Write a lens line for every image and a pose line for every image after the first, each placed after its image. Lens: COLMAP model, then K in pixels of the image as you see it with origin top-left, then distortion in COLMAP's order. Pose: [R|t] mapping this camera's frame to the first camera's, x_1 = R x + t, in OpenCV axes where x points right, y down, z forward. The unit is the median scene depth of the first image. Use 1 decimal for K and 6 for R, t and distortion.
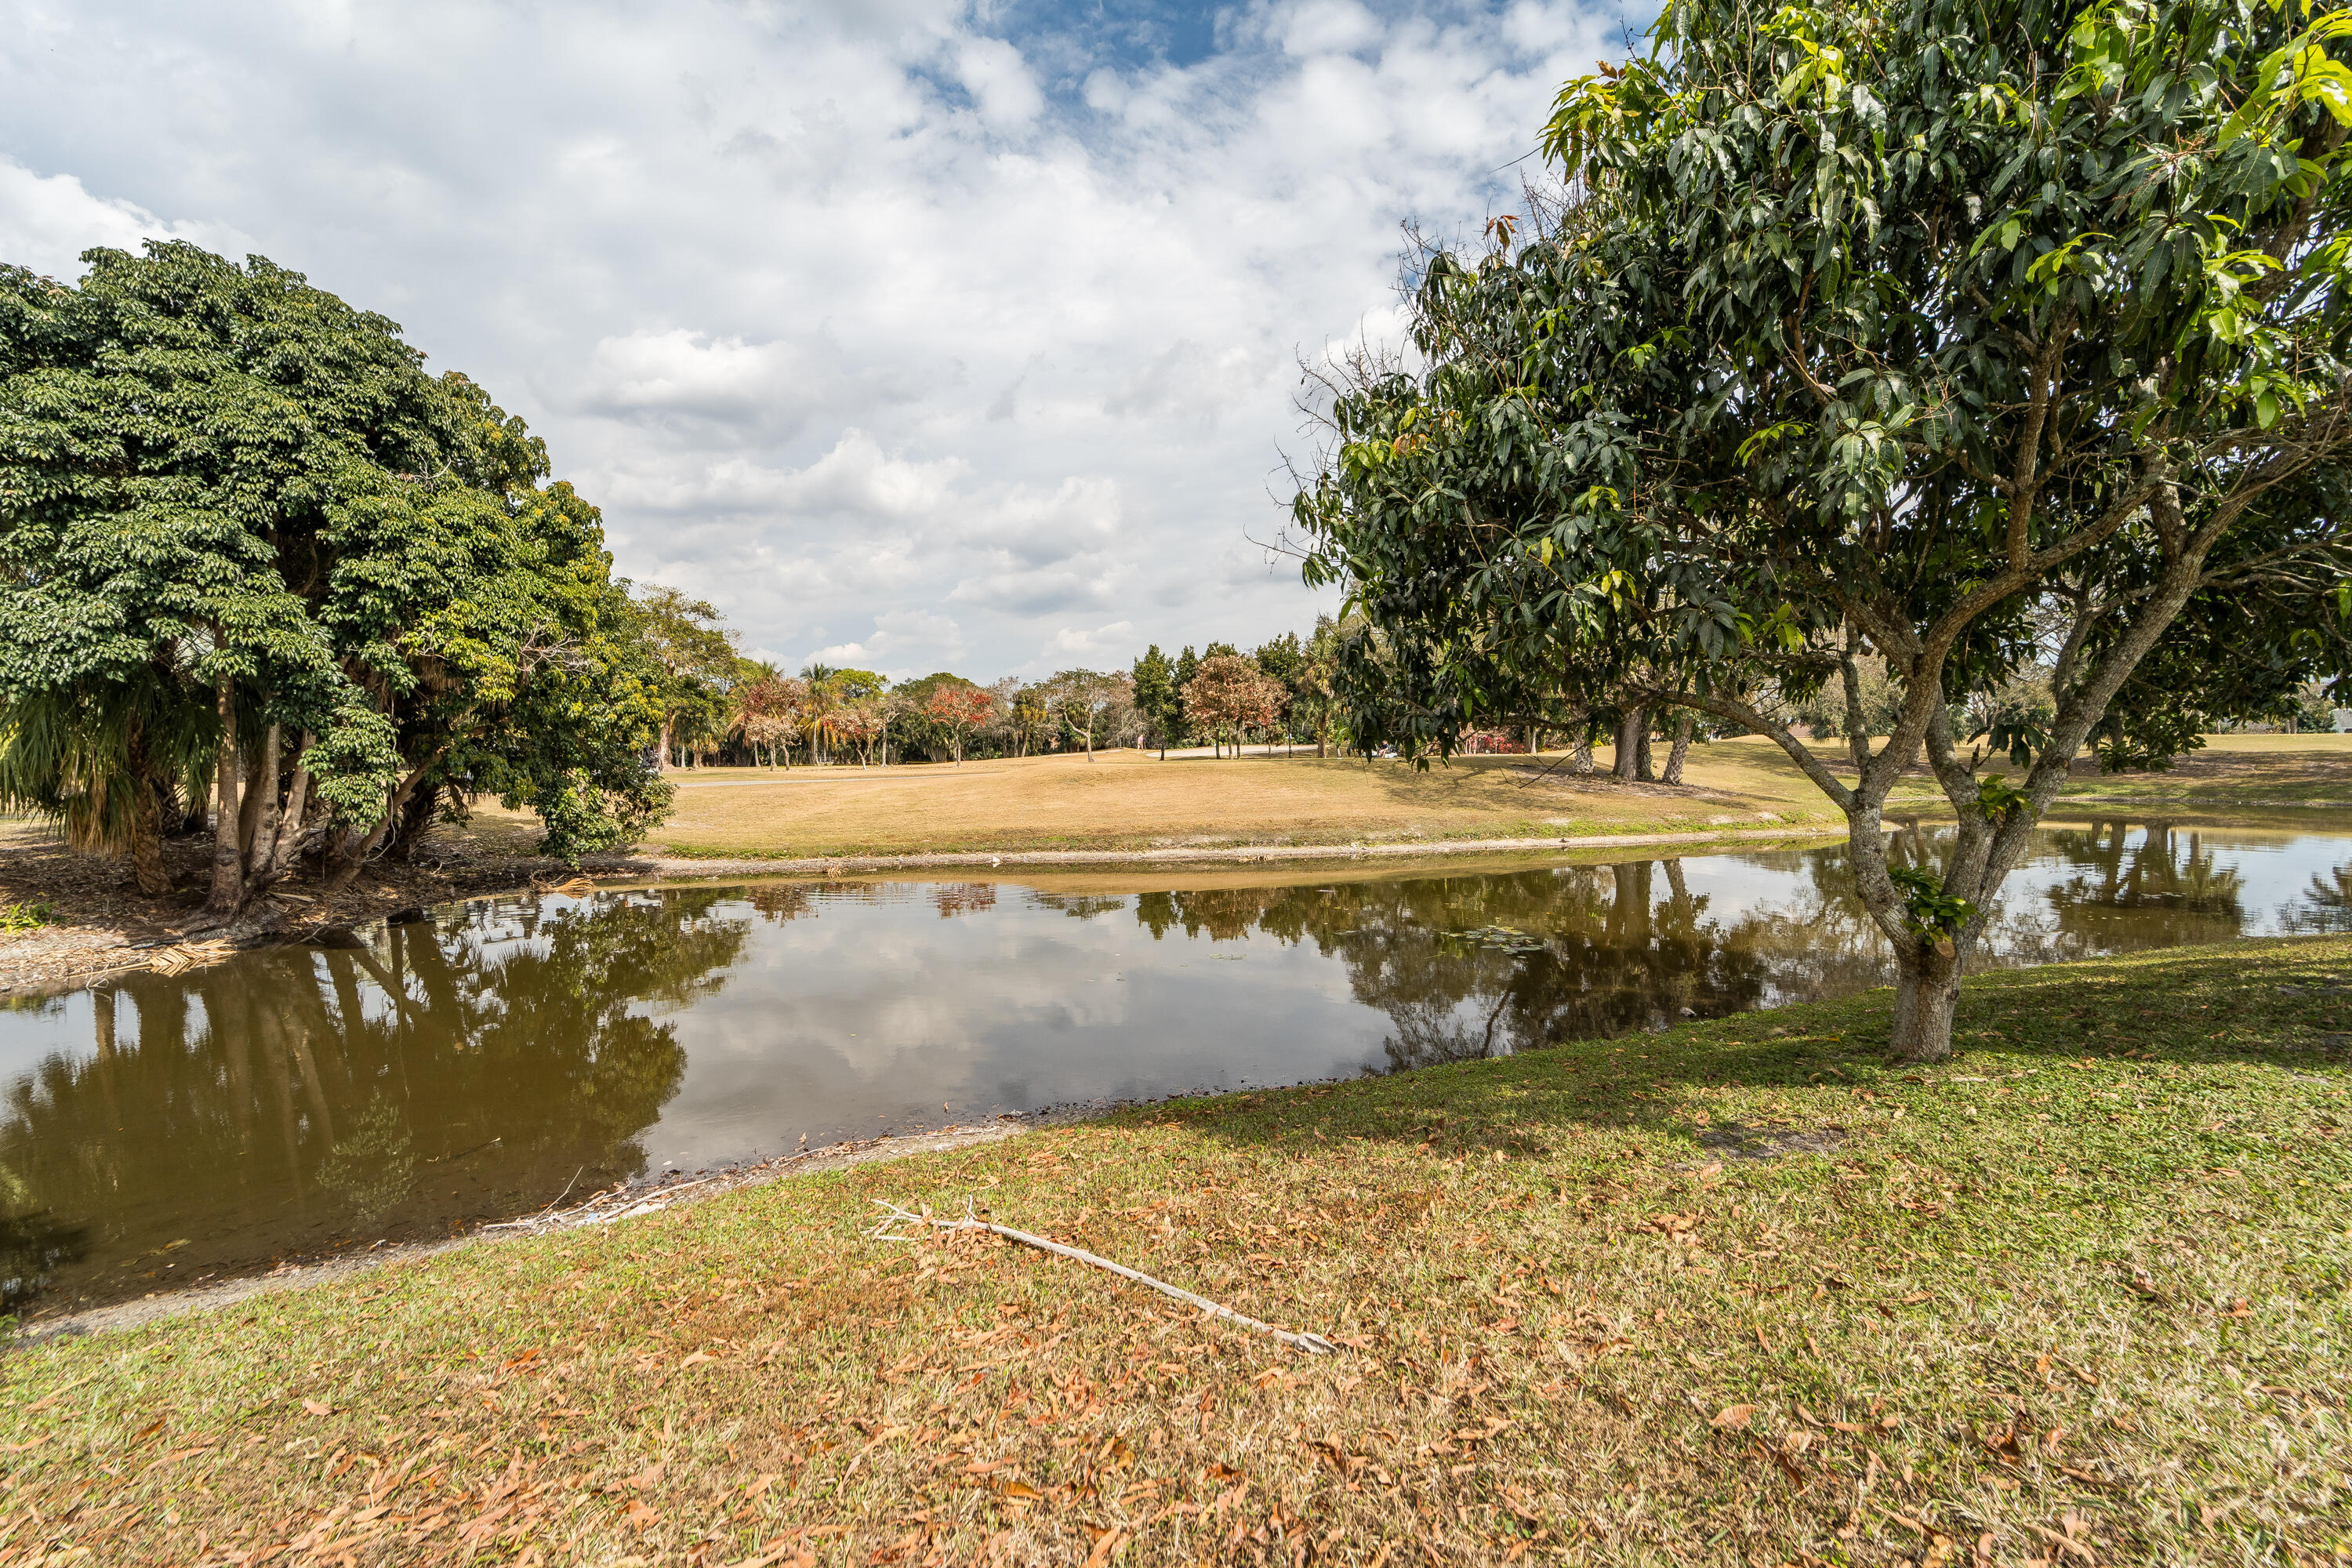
lens RADIAL K [[986.8, 0, 1176.0], [0, 986.8, 784.0], [0, 0, 1]] dist [-0.018633, -0.000464]
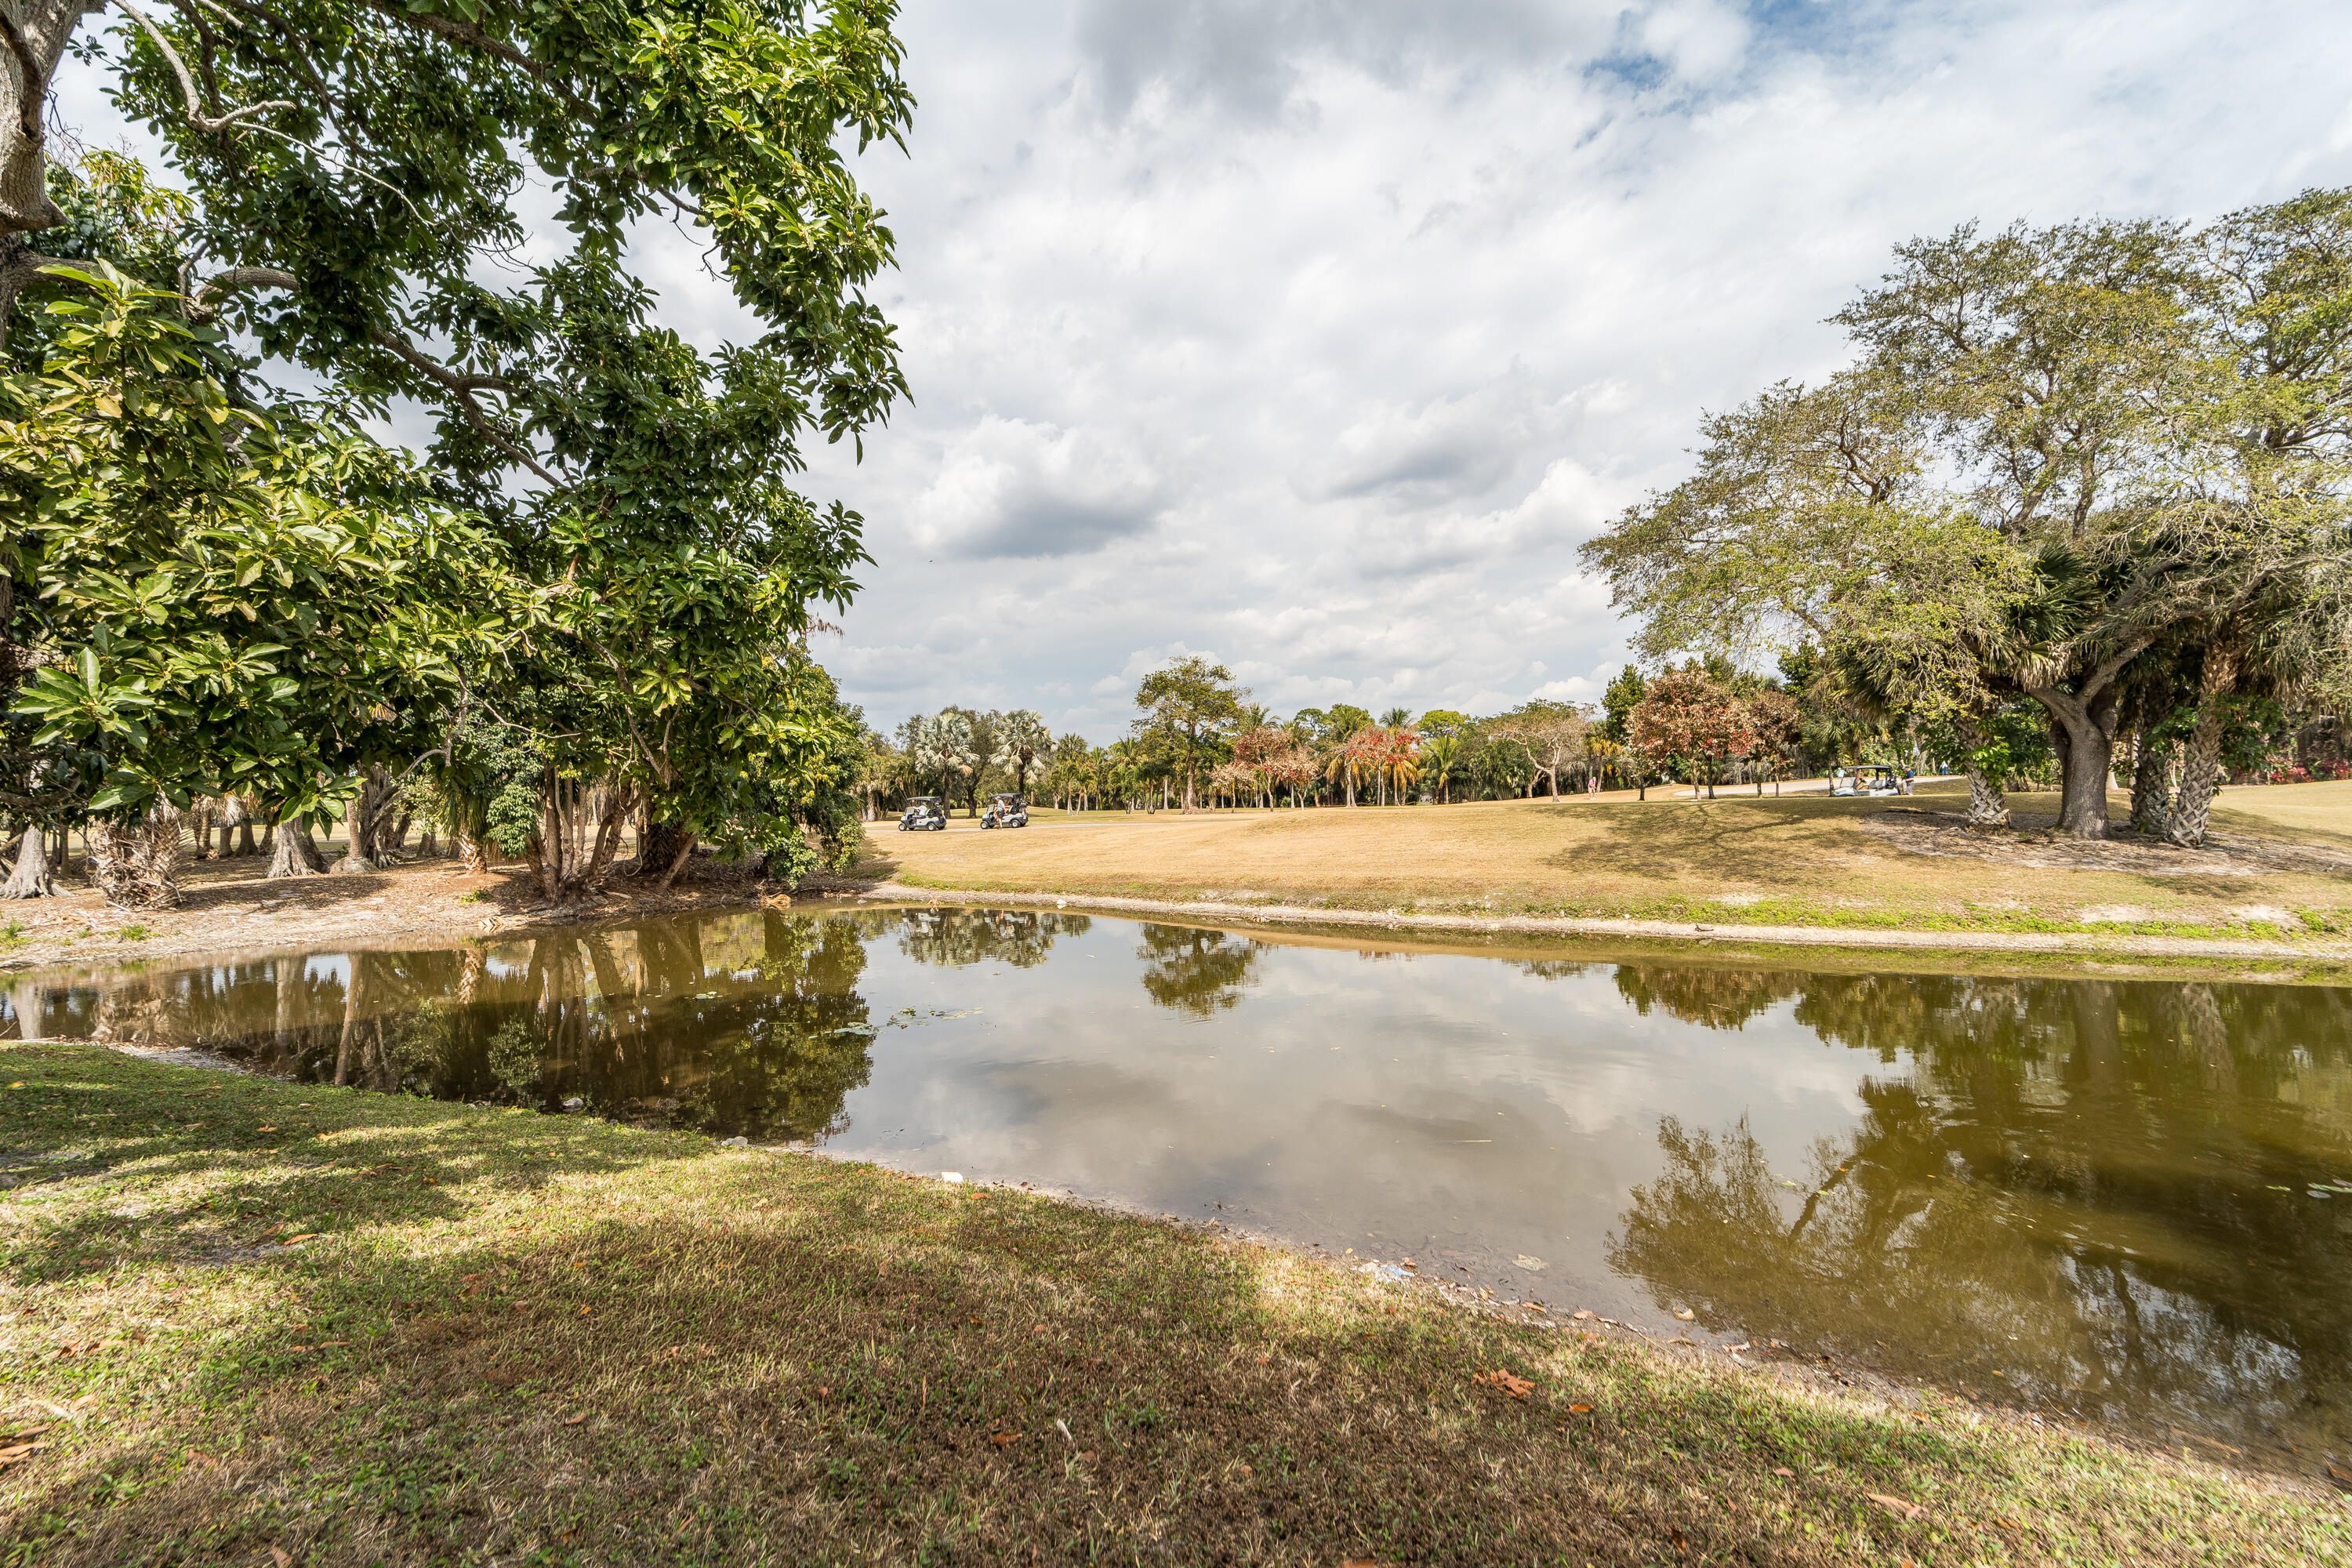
lens RADIAL K [[994.2, 0, 1150.6], [0, 994.2, 790.3], [0, 0, 1]] dist [-0.002177, -0.008013]
pose [[0.723341, -0.014701, -0.690334, 1.027616], [-0.007534, 0.999546, -0.029181, -0.023421], [0.690450, 0.026309, 0.722902, 0.440126]]
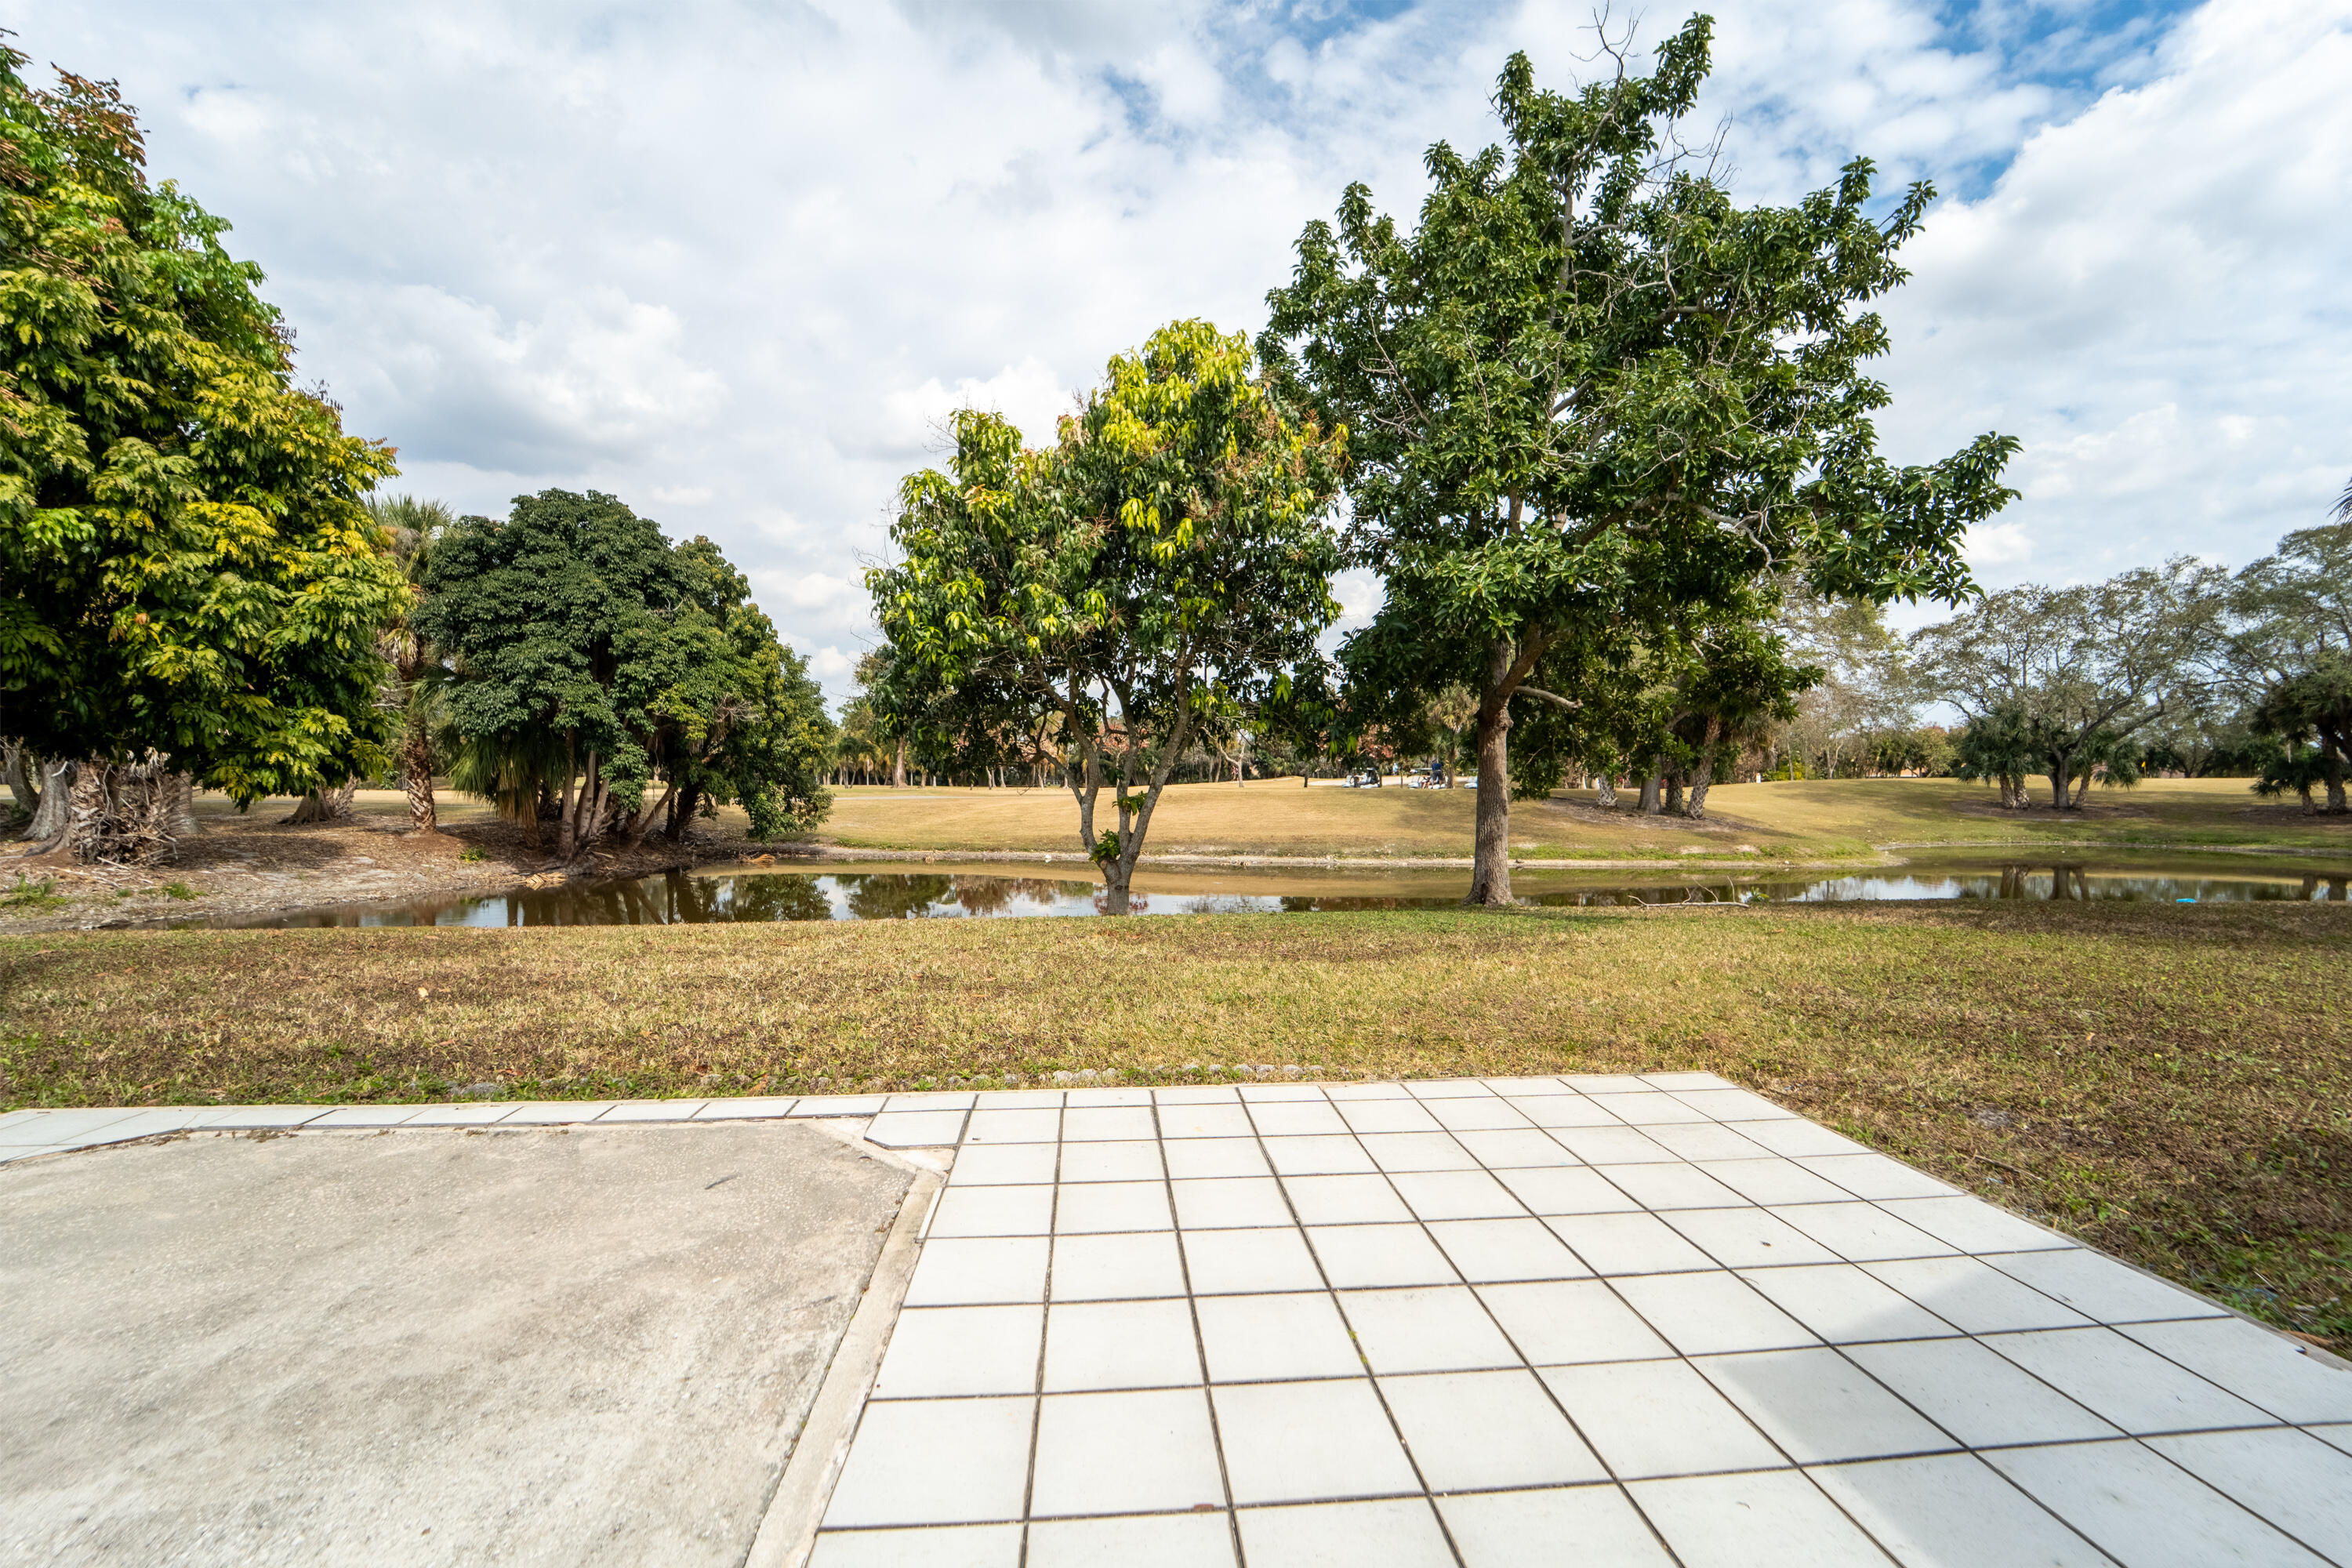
lens RADIAL K [[1000.6, 0, 1174.2], [0, 1000.6, 780.4], [0, 0, 1]] dist [-0.019697, -0.000232]
pose [[0.962184, 0.018748, -0.271754, 0.560956], [-0.027294, 0.999244, -0.027700, 0.009644], [0.271030, 0.034069, 0.961968, -0.433010]]
